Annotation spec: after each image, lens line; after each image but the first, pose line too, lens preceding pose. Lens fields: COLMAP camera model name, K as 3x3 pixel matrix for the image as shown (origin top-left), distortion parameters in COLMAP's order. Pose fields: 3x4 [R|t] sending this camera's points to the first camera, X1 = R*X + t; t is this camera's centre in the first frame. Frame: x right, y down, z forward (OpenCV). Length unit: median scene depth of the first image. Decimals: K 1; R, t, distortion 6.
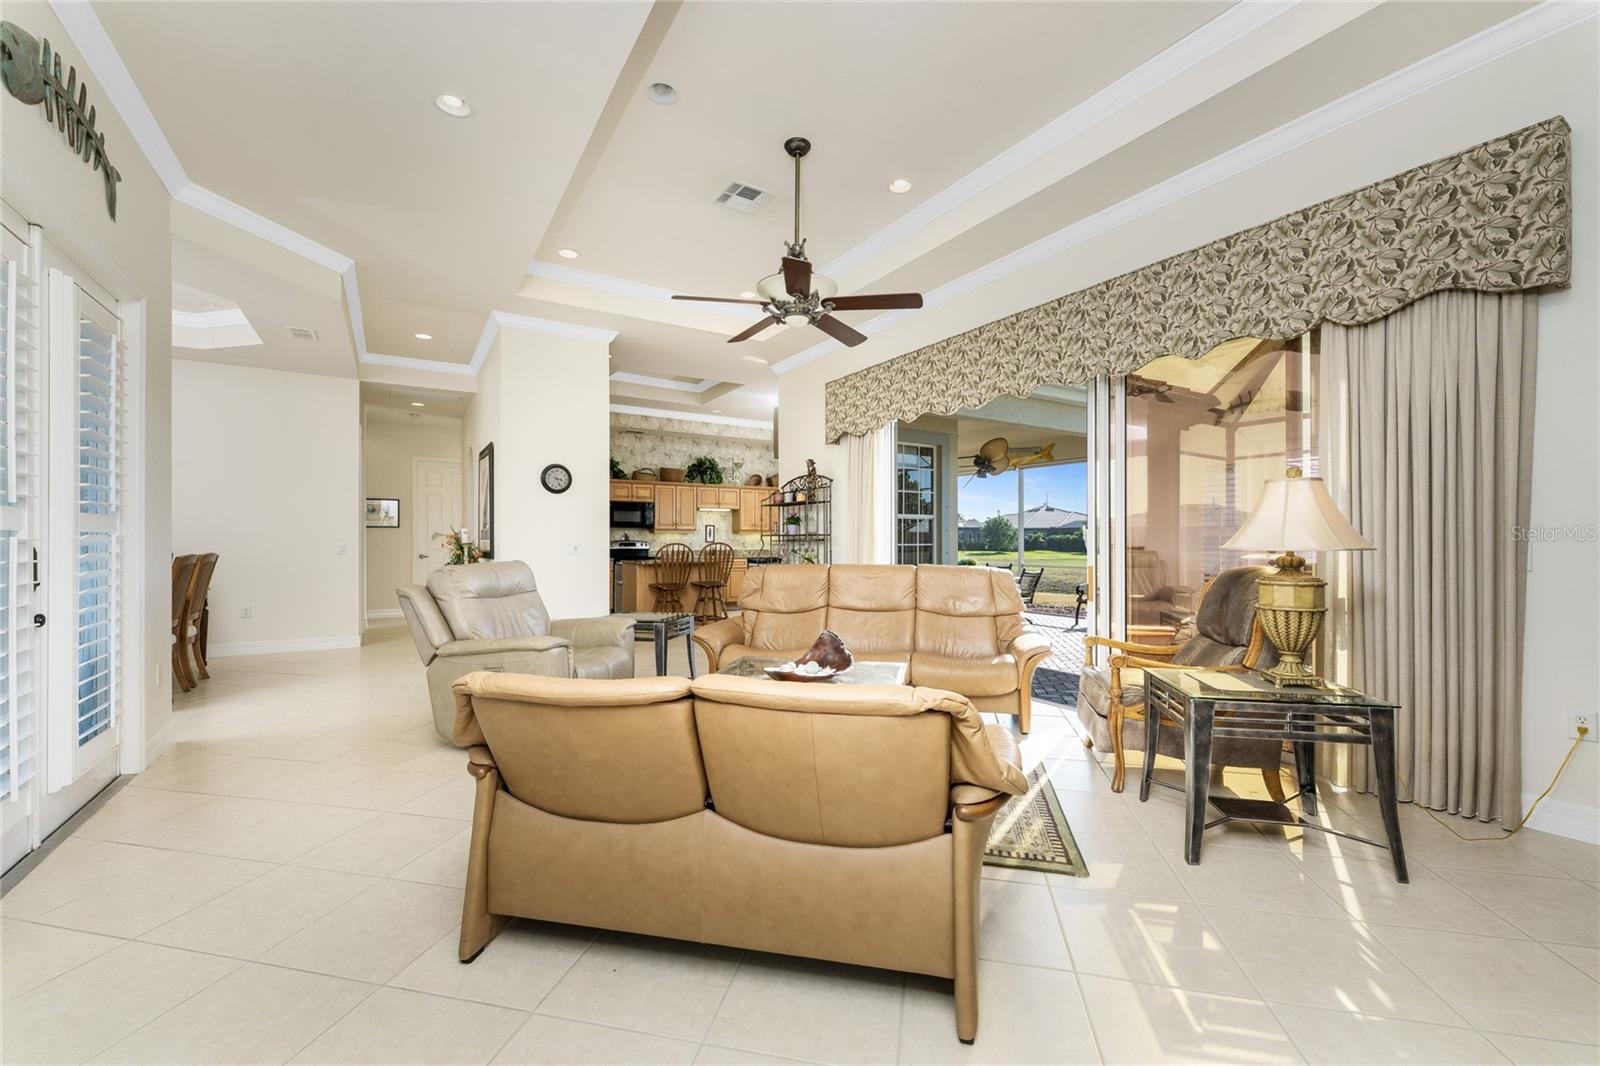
lens RADIAL K [[645.3, 0, 788.9], [0, 645.3, 537.3], [0, 0, 1]] dist [-0.001816, 0.001076]
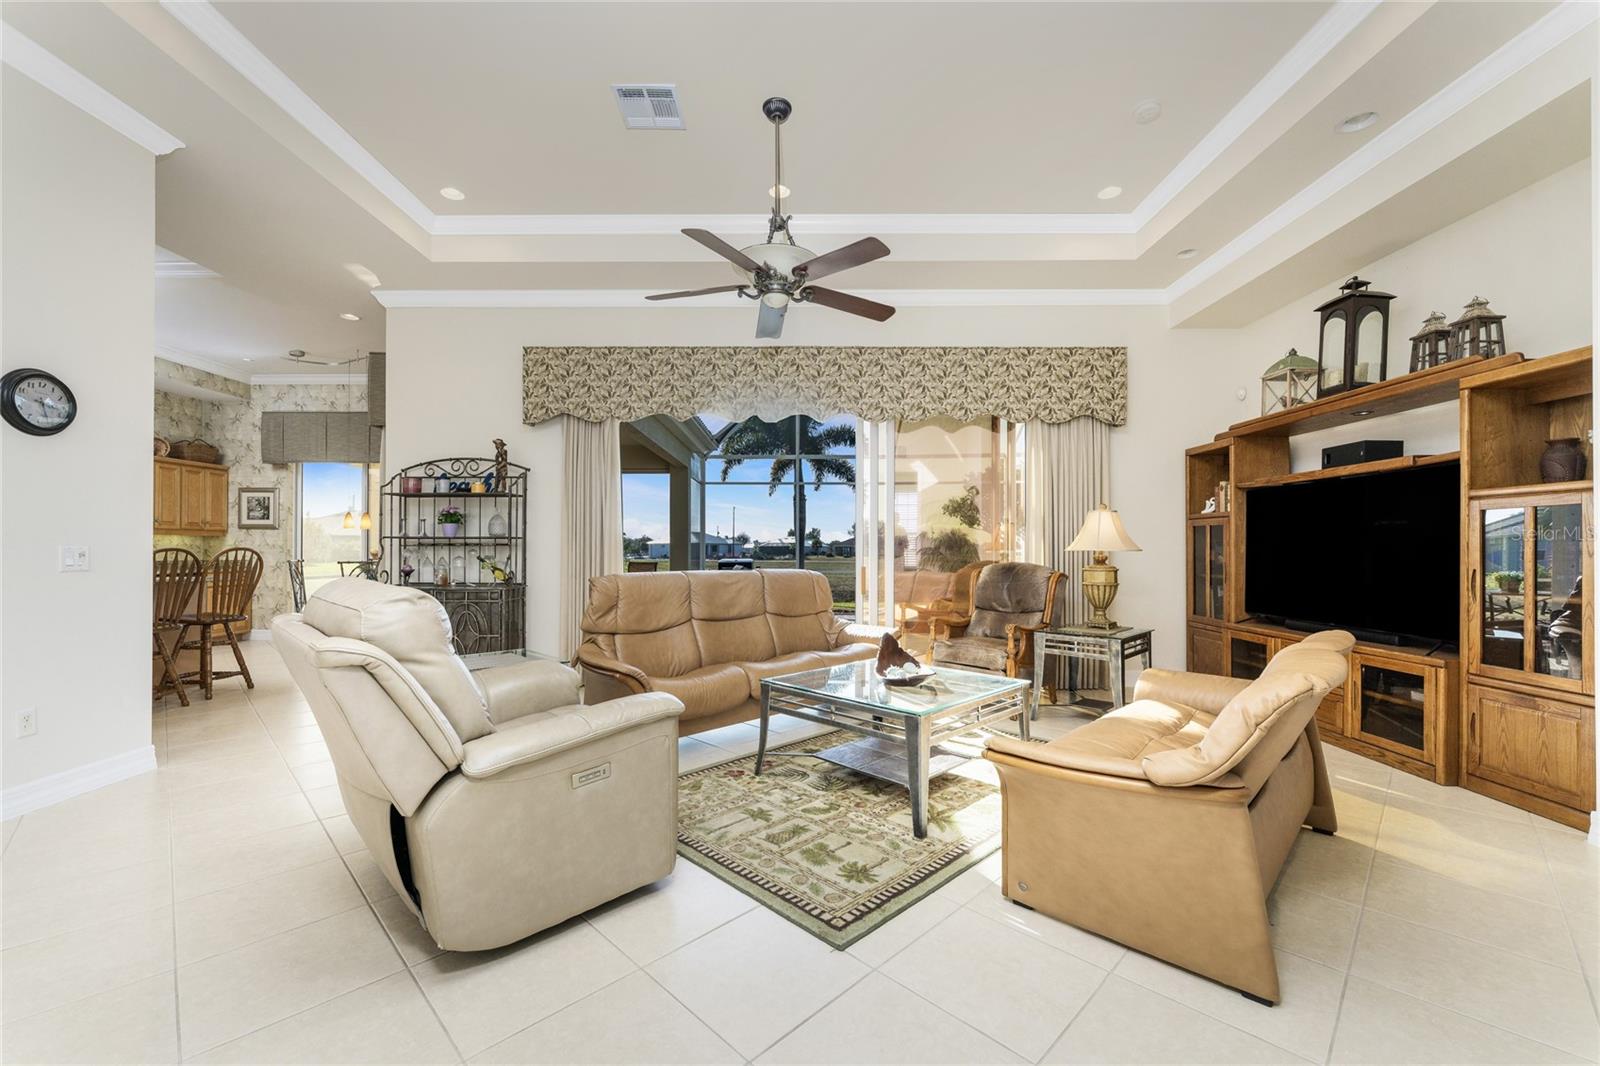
lens RADIAL K [[645.3, 0, 805.4], [0, 645.3, 545.0], [0, 0, 1]] dist [-0.001816, 0.001076]
pose [[0.522817, 0.009381, 0.852393, -0.402204], [-0.005910, 0.999955, -0.007380, 0.007734], [-0.852424, -0.001179, 0.522849, 0.271246]]
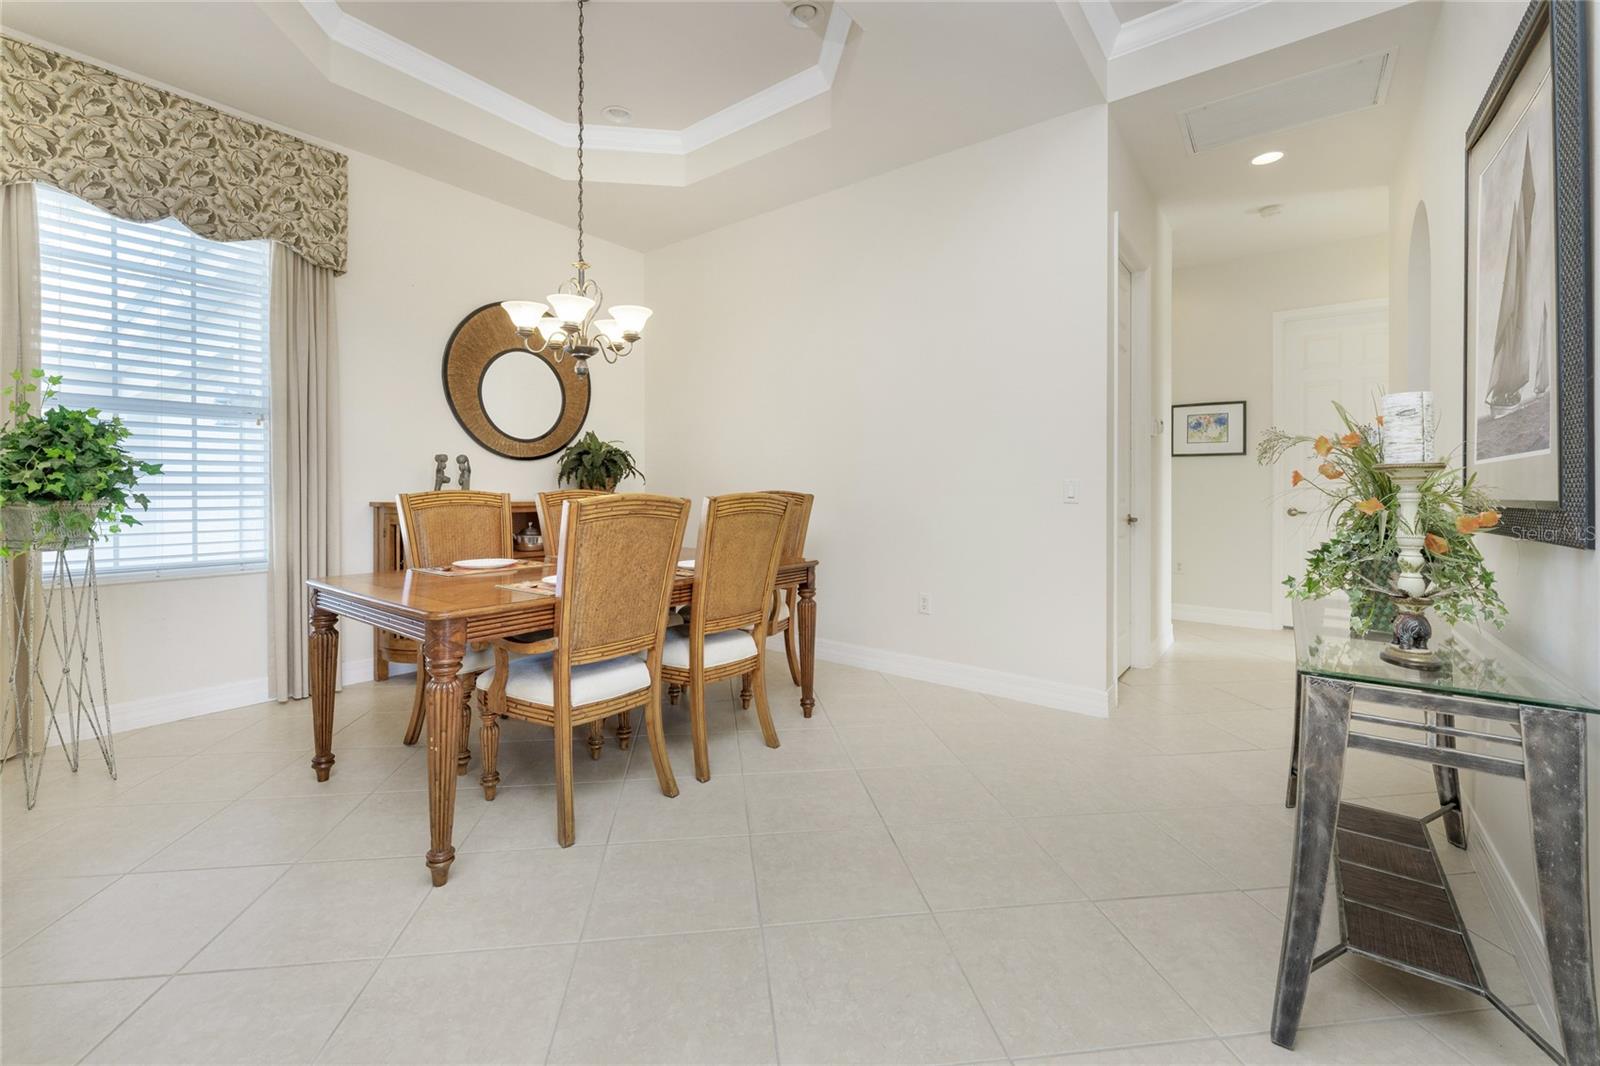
lens RADIAL K [[645.3, 0, 790.1], [0, 645.3, 490.0], [0, 0, 1]] dist [-0.001816, 0.001076]
pose [[0.346654, 0.008096, -0.937958, -0.332308], [0.000439, 0.999961, 0.008793, 0.012821], [0.937993, -0.003460, 0.346637, 0.656274]]
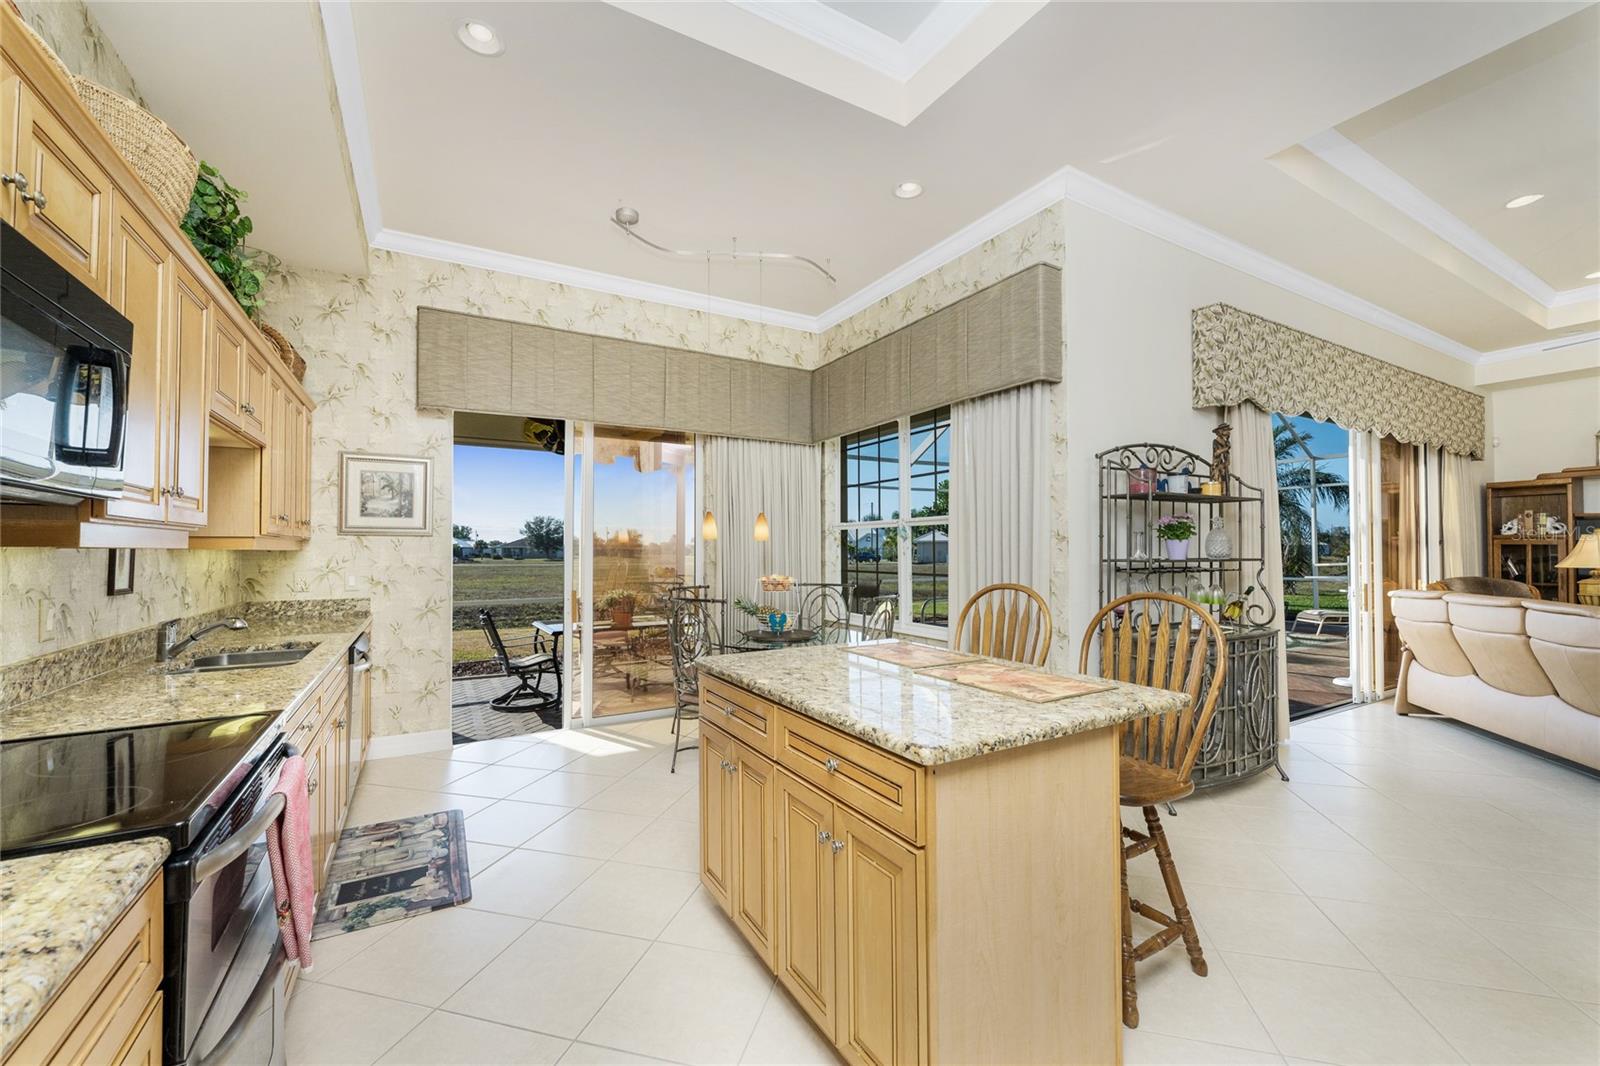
lens RADIAL K [[645.3, 0, 800.8], [0, 645.3, 538.5], [0, 0, 1]] dist [-0.001816, 0.001076]
pose [[0.024669, 0.020599, 0.999483, -0.496640], [-0.002482, 0.999786, -0.020544, -0.009240], [-0.999693, -0.001974, 0.024715, 1.267174]]
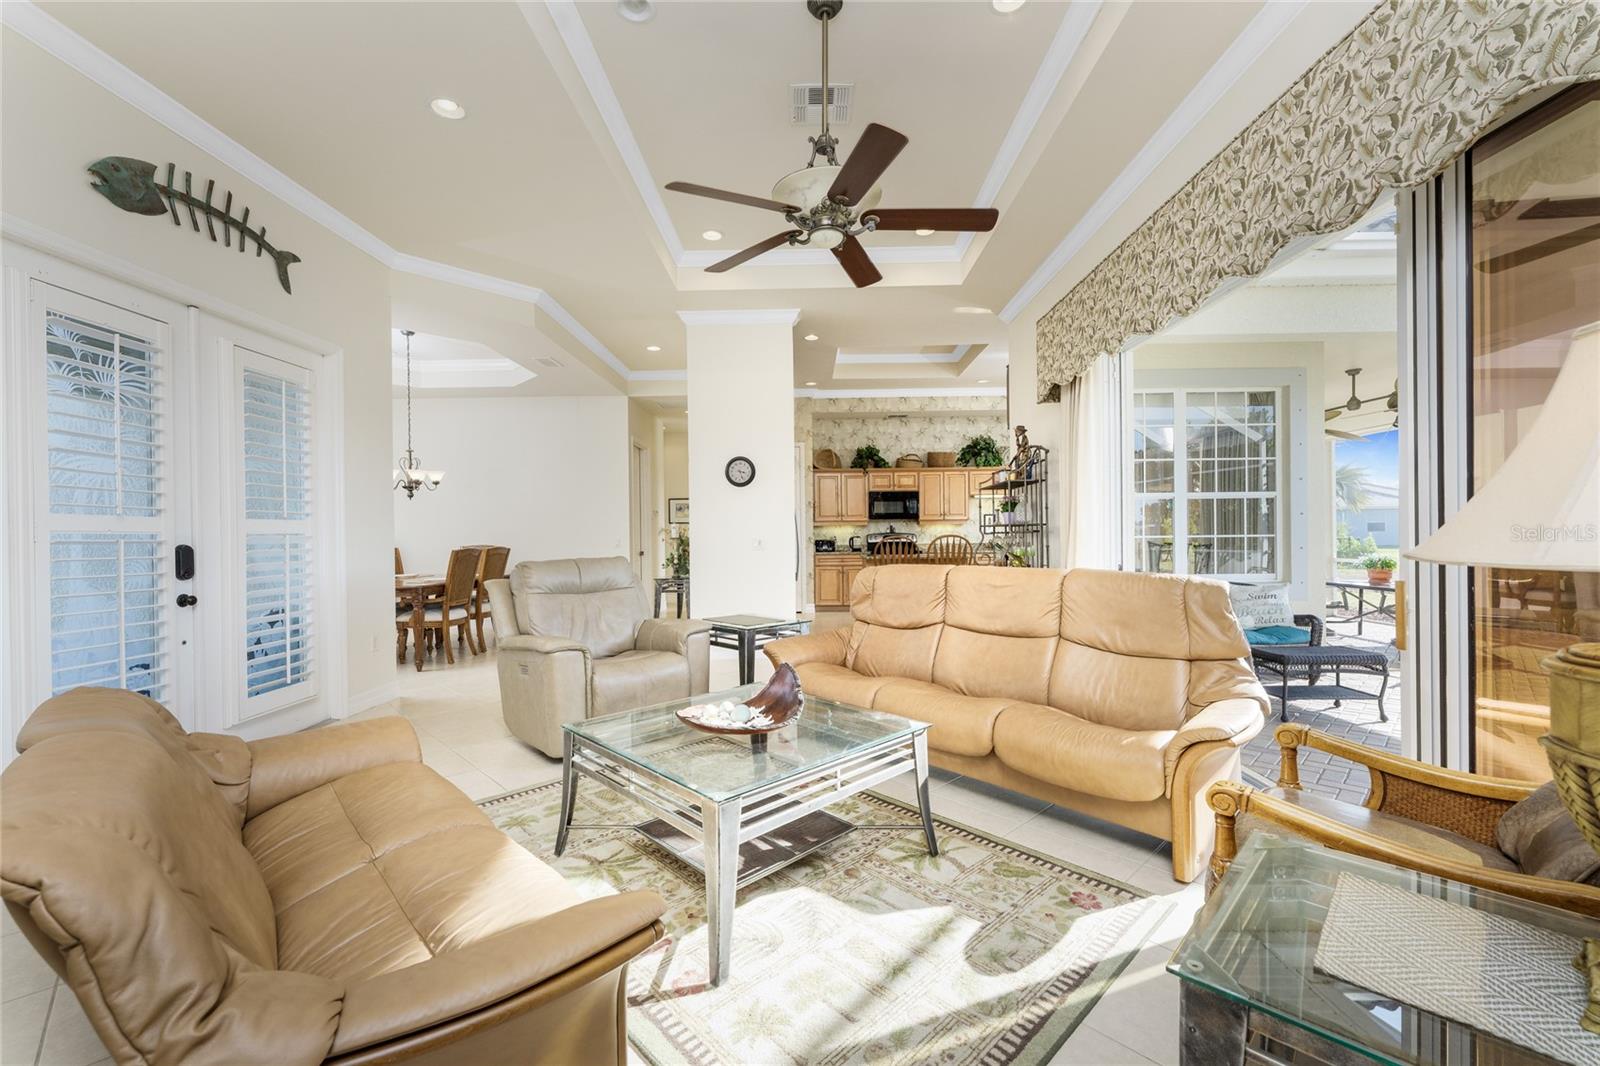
lens RADIAL K [[645.3, 0, 796.3], [0, 645.3, 533.2], [0, 0, 1]] dist [-0.001816, 0.001076]
pose [[0.837181, -0.008016, -0.546867, 0.218306], [0.012702, 0.999908, 0.004788, -0.000603], [0.546778, -0.010954, 0.837206, 0.201230]]
